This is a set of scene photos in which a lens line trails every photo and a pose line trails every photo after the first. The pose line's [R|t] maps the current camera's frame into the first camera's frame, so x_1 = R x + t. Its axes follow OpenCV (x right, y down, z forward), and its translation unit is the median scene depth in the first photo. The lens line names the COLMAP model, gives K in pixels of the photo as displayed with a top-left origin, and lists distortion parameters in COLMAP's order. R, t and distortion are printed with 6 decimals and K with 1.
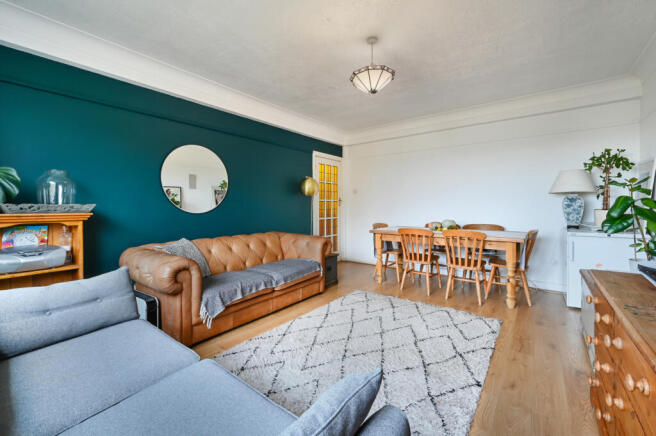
lens RADIAL K [[272.5, 0, 319.6], [0, 272.5, 208.3], [0, 0, 1]] dist [0.000550, 0.000282]
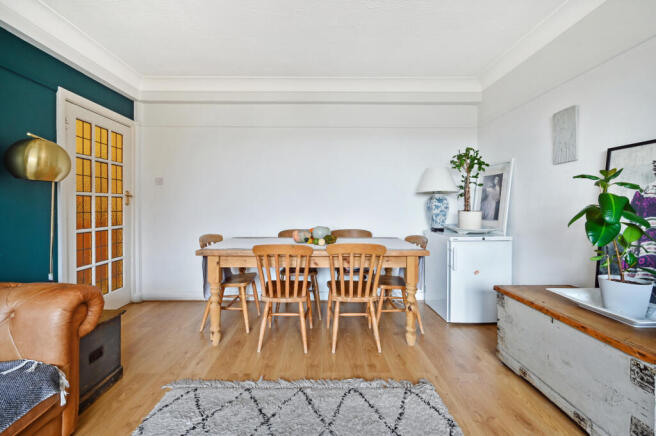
lens RADIAL K [[272.5, 0, 319.6], [0, 272.5, 208.3], [0, 0, 1]] dist [0.000550, 0.000282]
pose [[0.772851, 0.001405, 0.634586, 0.031271], [0.000900, 0.999994, -0.003310, -0.001038], [-0.634587, 0.003129, 0.772845, 0.424451]]
